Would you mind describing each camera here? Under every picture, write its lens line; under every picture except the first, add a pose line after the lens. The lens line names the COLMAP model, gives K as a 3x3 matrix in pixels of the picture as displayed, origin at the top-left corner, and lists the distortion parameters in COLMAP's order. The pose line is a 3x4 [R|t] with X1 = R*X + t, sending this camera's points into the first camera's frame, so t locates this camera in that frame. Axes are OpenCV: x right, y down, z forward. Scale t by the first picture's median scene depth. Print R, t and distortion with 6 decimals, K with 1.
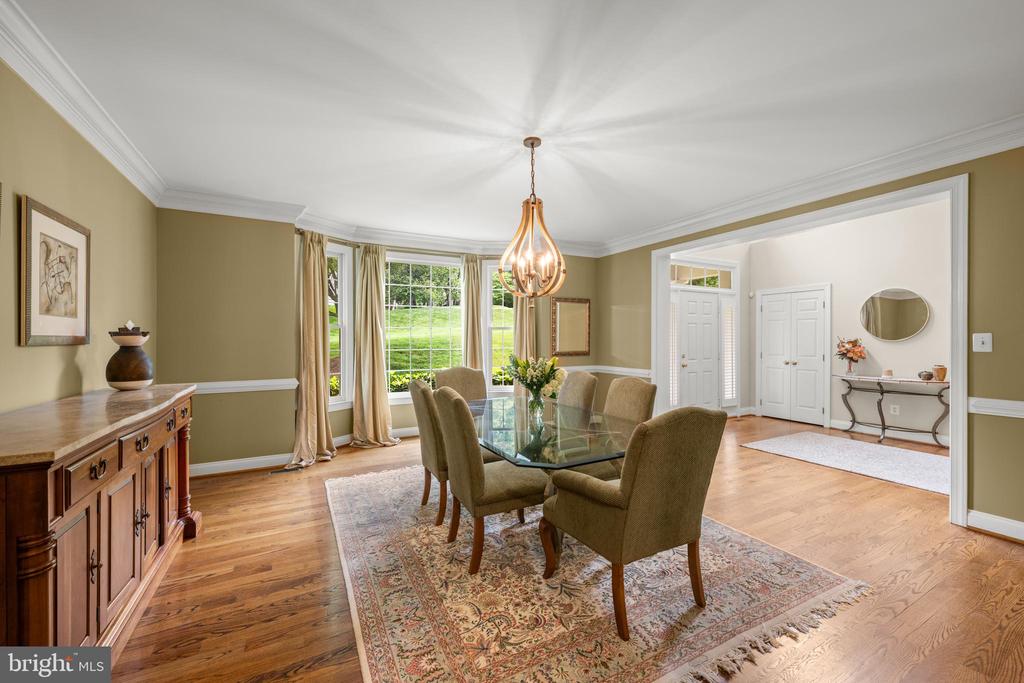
lens RADIAL K [[405.3, 0, 511.4], [0, 405.3, 338.8], [0, 0, 1]] dist [-0.001727, 0.000012]
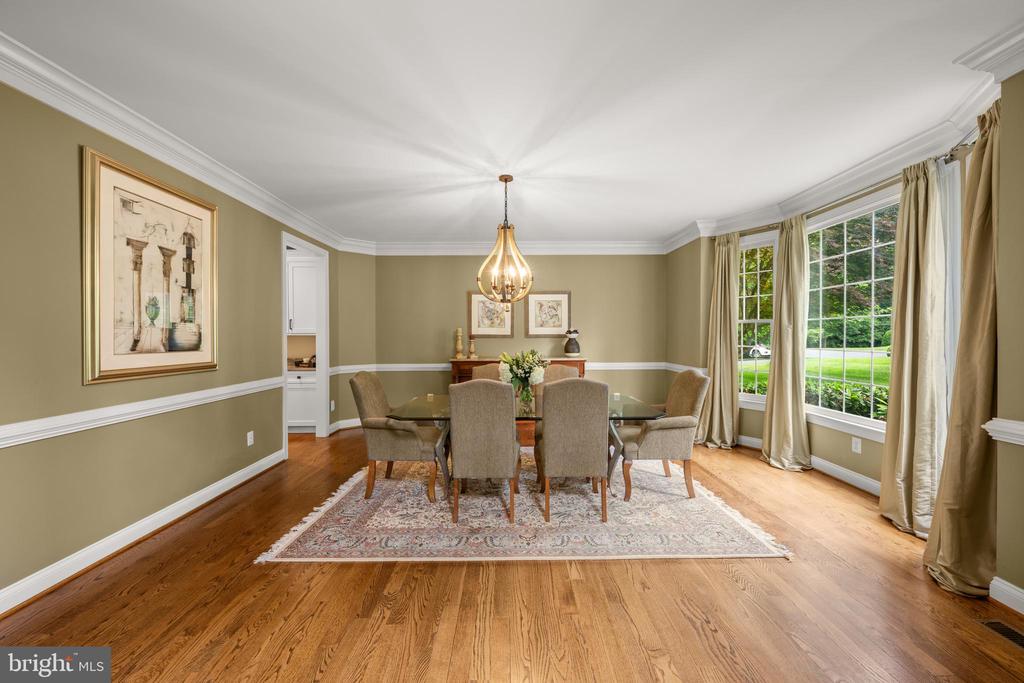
lens RADIAL K [[405.3, 0, 511.4], [0, 405.3, 338.8], [0, 0, 1]] dist [-0.001727, 0.000012]
pose [[-0.463982, 0.011114, -0.885775, 1.008527], [0.003731, 0.999937, 0.010592, -0.004183], [0.885837, 0.001610, -0.463994, 1.393947]]
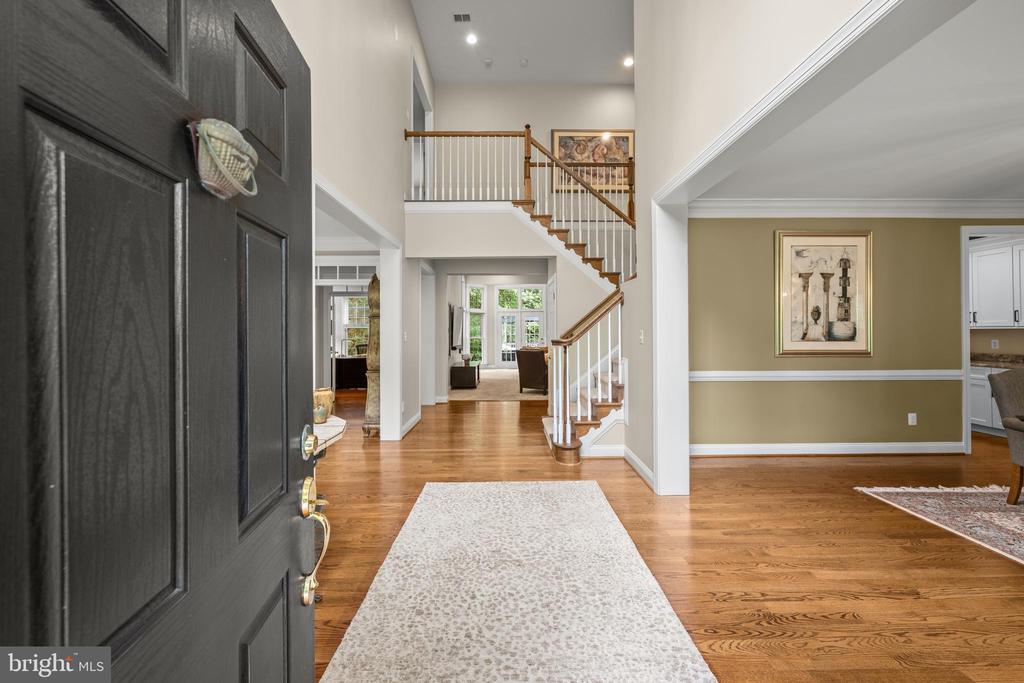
lens RADIAL K [[412.7, 0, 508.9], [0, 412.7, 335.2], [0, 0, 1]] dist [0.000734, 0.000191]
pose [[-0.885663, 0.004043, 0.464311, 0.878019], [0.009037, 0.999923, 0.008532, -0.009677], [-0.464241, 0.011752, -0.885631, 2.001537]]
